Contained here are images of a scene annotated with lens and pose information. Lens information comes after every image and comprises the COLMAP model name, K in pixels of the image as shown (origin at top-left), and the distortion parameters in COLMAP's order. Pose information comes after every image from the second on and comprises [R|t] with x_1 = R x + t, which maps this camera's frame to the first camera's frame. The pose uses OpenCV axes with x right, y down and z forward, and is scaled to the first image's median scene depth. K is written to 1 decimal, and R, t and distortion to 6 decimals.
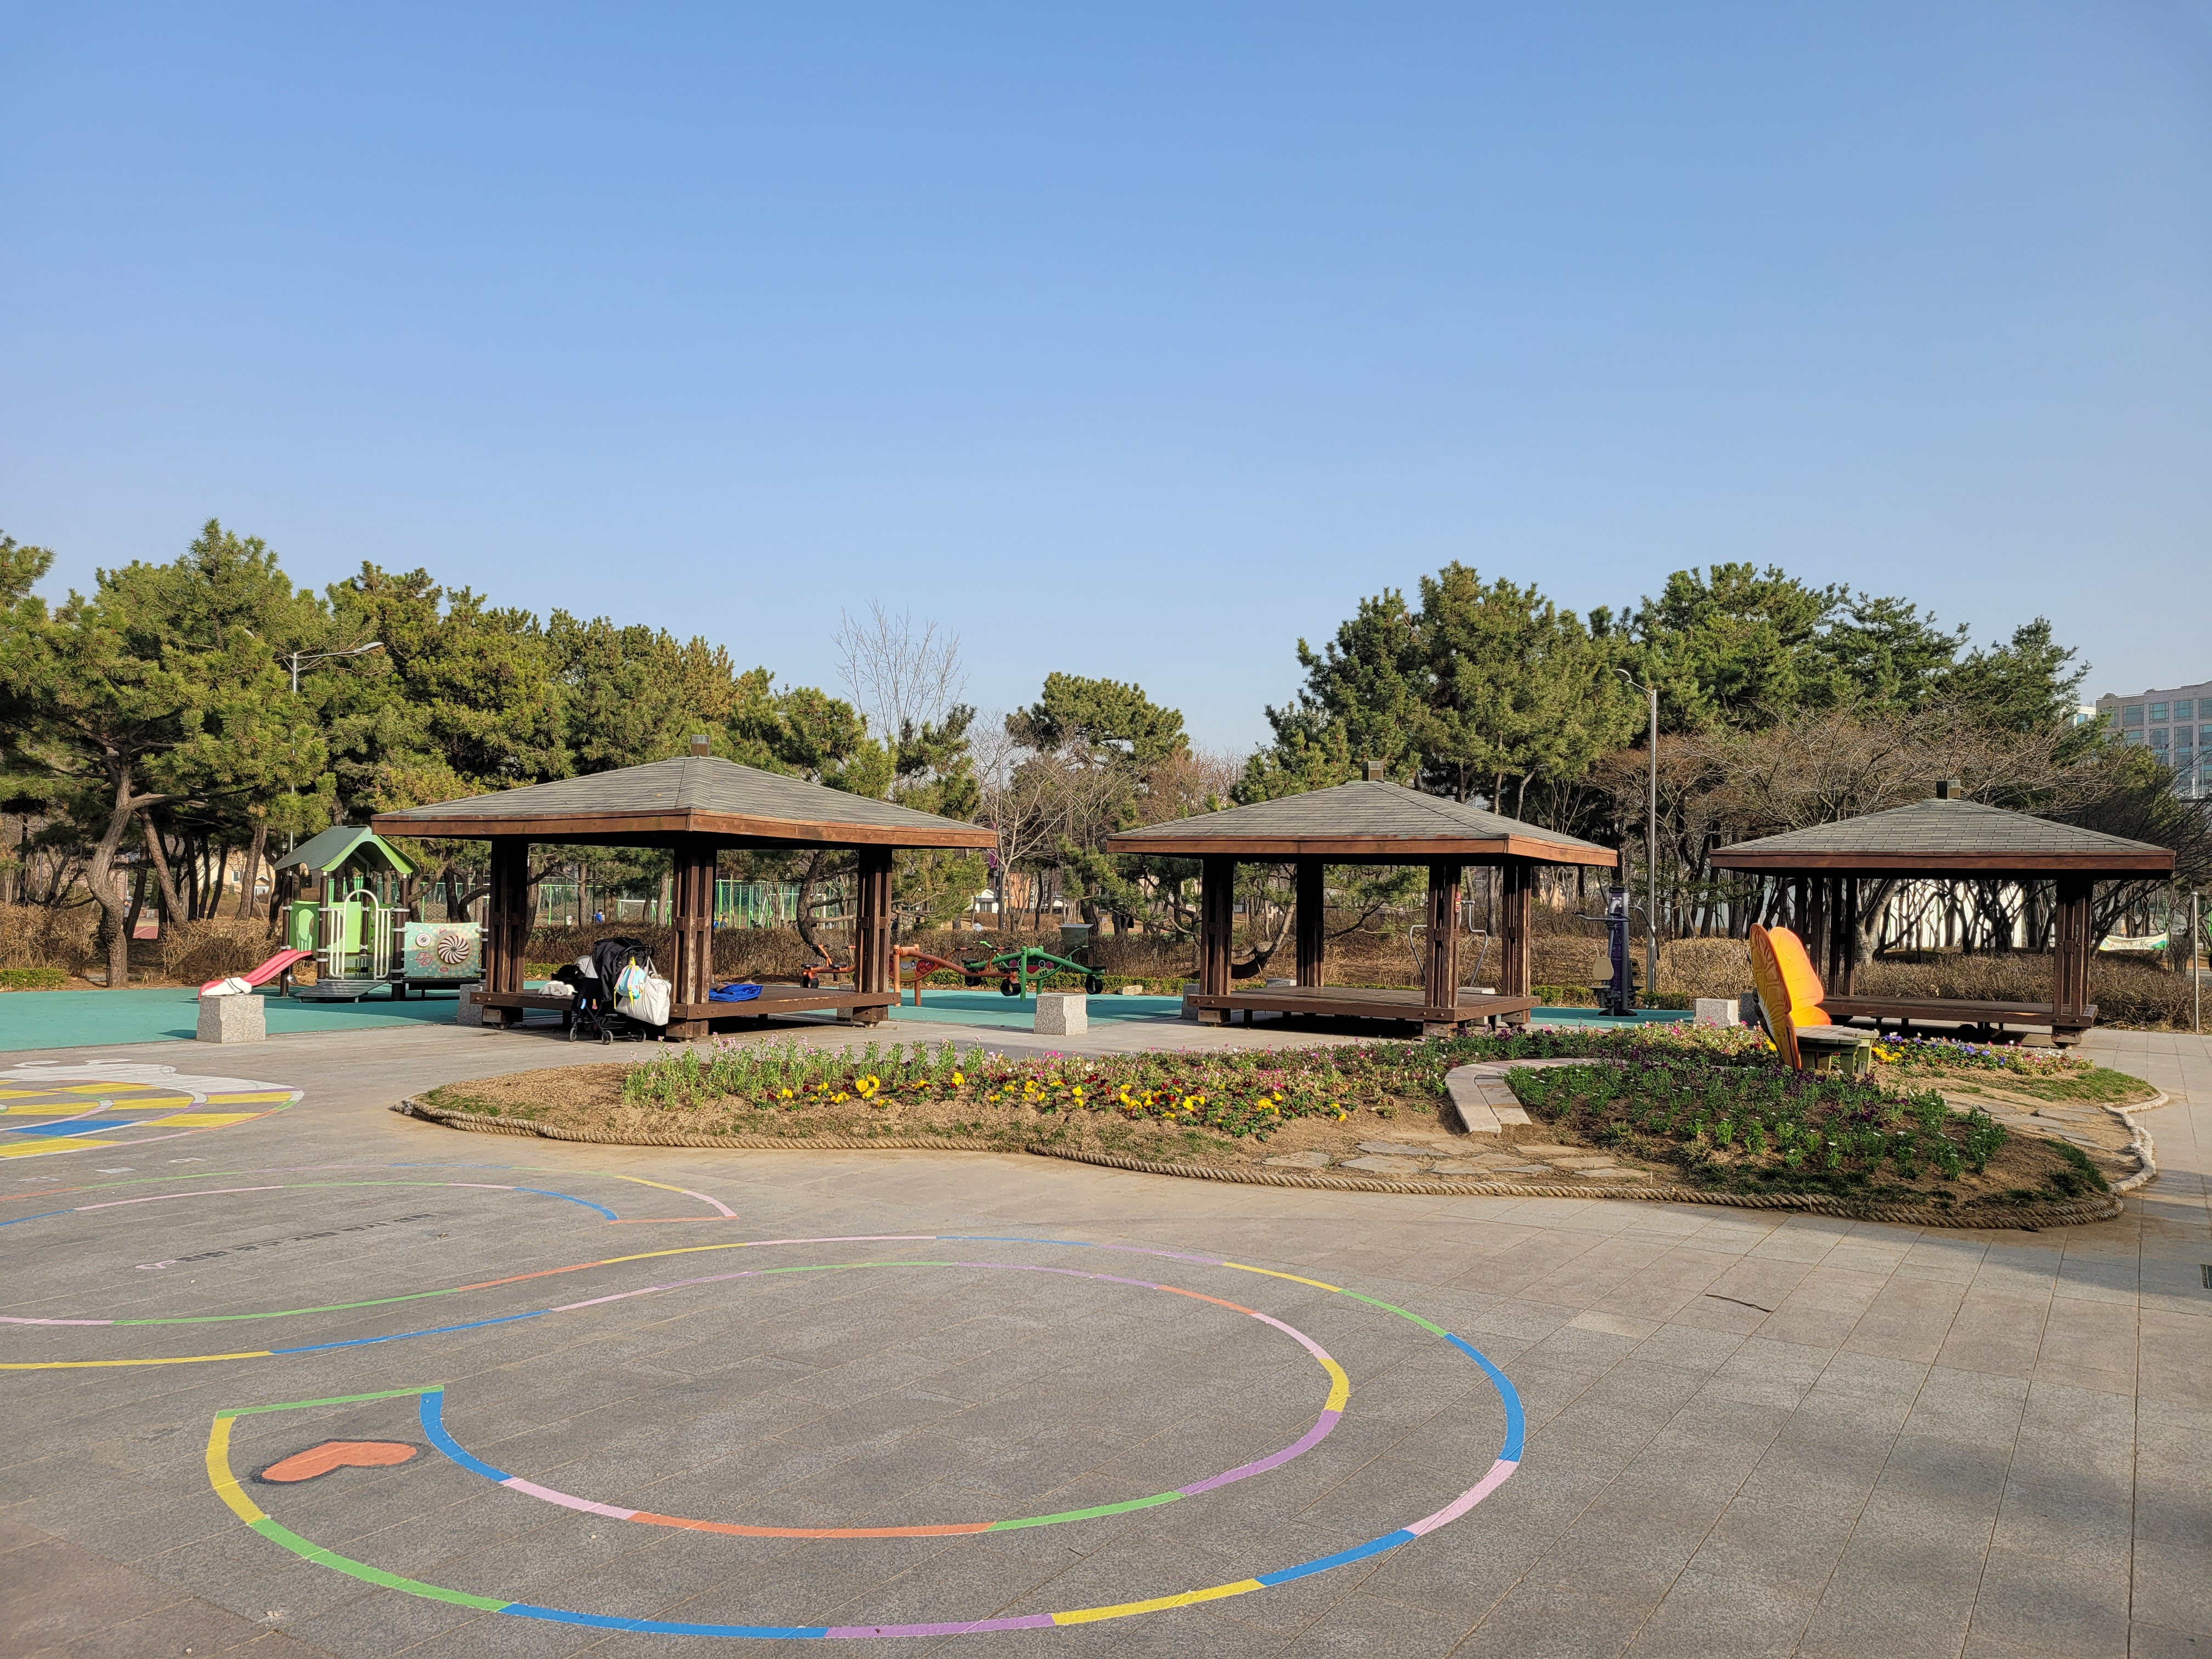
lens RADIAL K [[1652.0, 0, 1091.3], [0, 1652.0, 846.3], [0, 0, 1]] dist [0.050270, -0.031780]
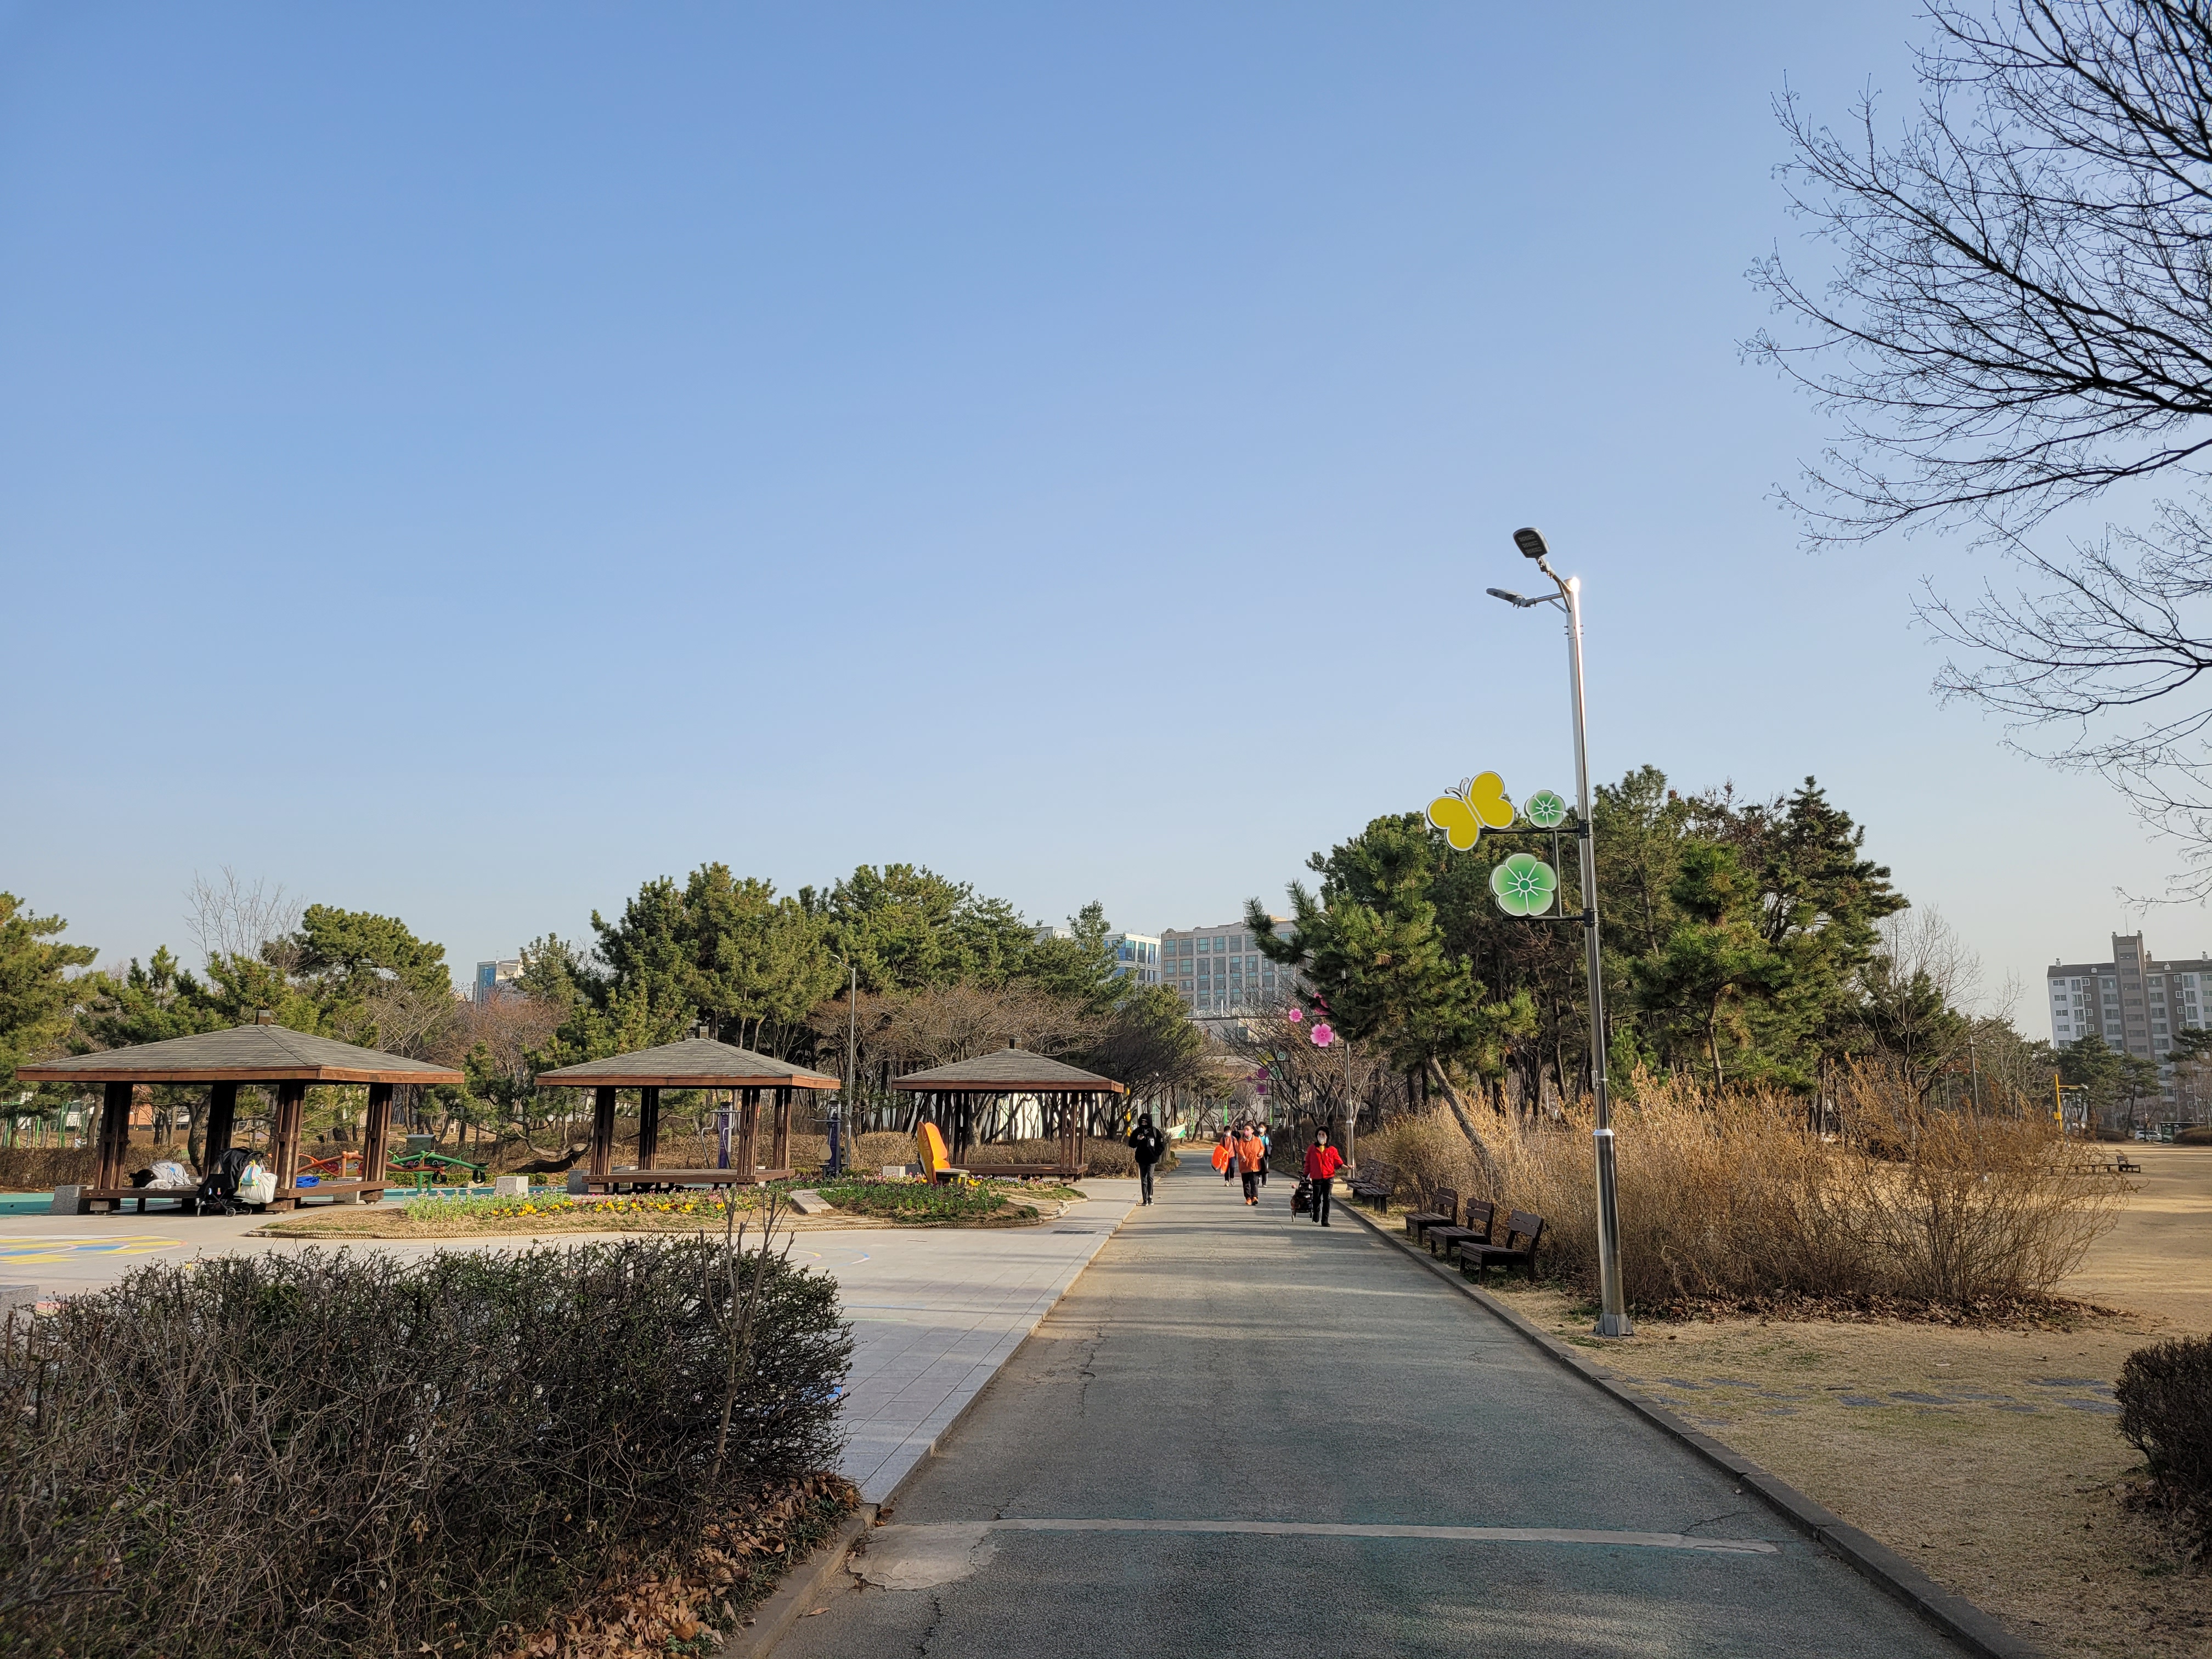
lens RADIAL K [[1652.0, 0, 1103.0], [0, 1652.0, 819.0], [0, 0, 1]] dist [0.050270, -0.031780]
pose [[0.878146, 0.067574, 0.473597, -0.160275], [-0.001798, 0.990433, -0.137984, -0.016961], [-0.478390, 0.120319, 0.869866, -0.379050]]
